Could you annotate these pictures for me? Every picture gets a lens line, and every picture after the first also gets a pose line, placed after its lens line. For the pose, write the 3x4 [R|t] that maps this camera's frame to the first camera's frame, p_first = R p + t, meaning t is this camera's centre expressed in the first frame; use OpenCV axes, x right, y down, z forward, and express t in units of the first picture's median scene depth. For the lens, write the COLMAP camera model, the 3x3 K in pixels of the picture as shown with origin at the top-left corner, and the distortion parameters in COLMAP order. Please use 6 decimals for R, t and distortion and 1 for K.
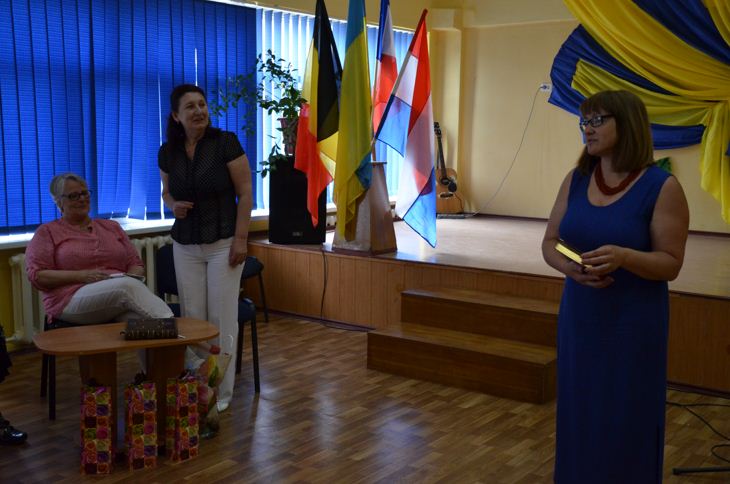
lens RADIAL K [[872.5, 0, 365.4], [0, 872.5, 240.1], [0, 0, 1]] dist [0.149553, 0.000000]
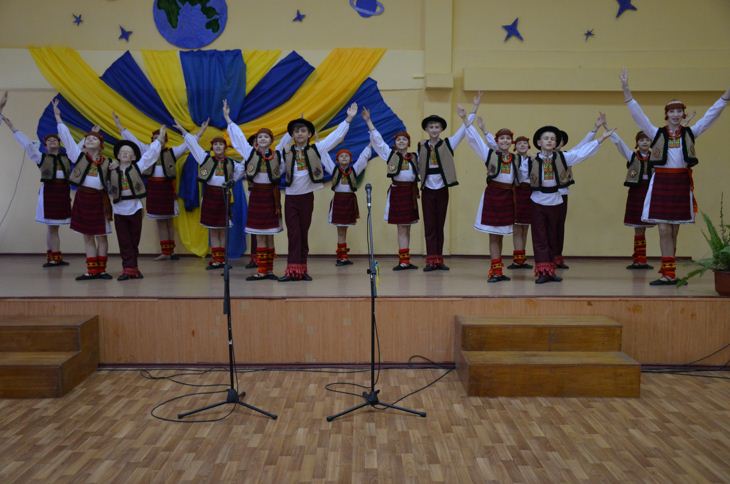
lens RADIAL K [[742.1, 0, 361.1], [0, 742.1, 241.4], [0, 0, 1]] dist [0.022989, 0.000000]
pose [[0.813177, -0.063552, 0.578536, -0.030274], [0.085603, 0.996270, -0.010882, 0.008656], [-0.575687, 0.058373, 0.815584, -0.073357]]
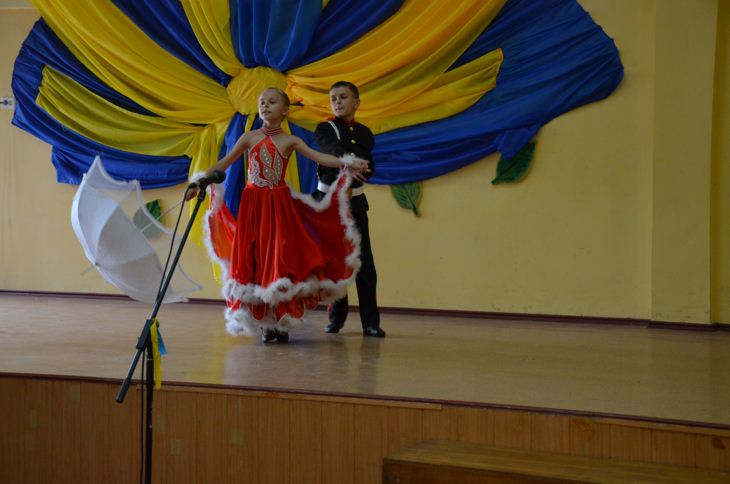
lens RADIAL K [[1422.8, 0, 362.9], [0, 1422.8, 245.5], [0, 0, 1]] dist [0.504401, 0.000000]
pose [[0.988032, -0.026574, 0.151941, 0.334989], [0.037697, 0.996778, -0.070799, 0.036274], [-0.149571, 0.075680, 0.985851, -0.203075]]
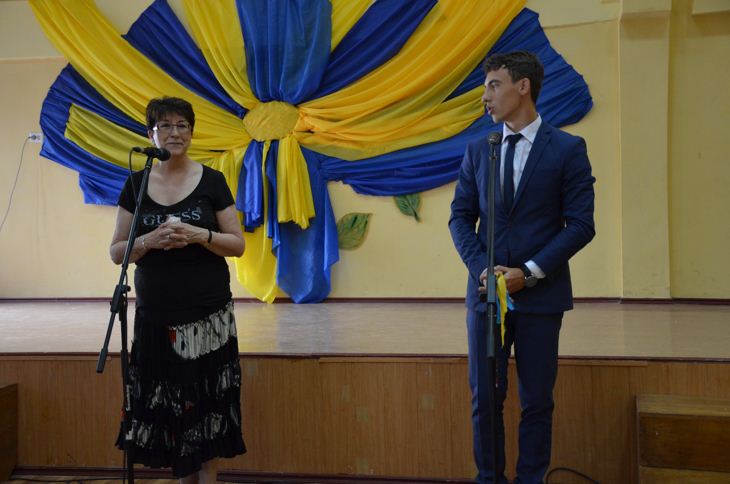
lens RADIAL K [[985.9, 0, 362.5], [0, 985.9, 240.4], [0, 0, 1]] dist [0.184950, 0.000000]
pose [[0.928154, -0.038924, 0.370155, 0.151182], [0.081307, 0.991701, -0.099593, 0.042971], [-0.363207, 0.122534, 0.923616, 0.045279]]
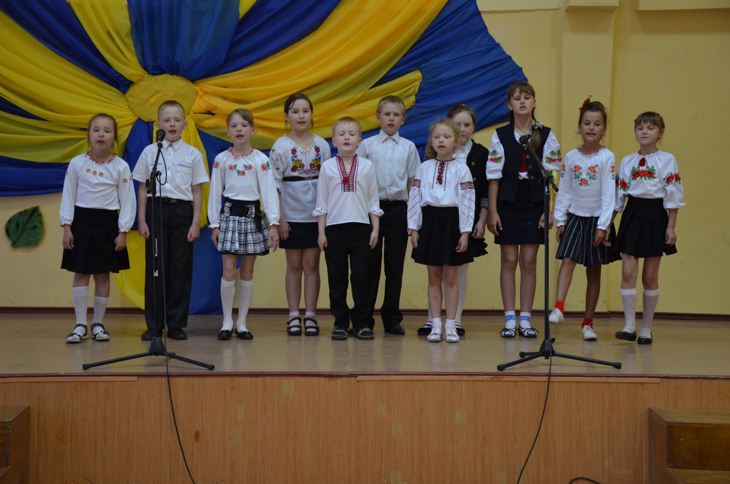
lens RADIAL K [[1557.6, 0, 368.4], [0, 1557.6, 243.7], [0, 0, 1]] dist [0.603613, 0.000000]
pose [[0.806345, -0.037794, 0.590237, -0.201364], [0.080864, 0.995630, -0.046719, 0.017107], [-0.585892, 0.085401, 0.805877, -0.175572]]
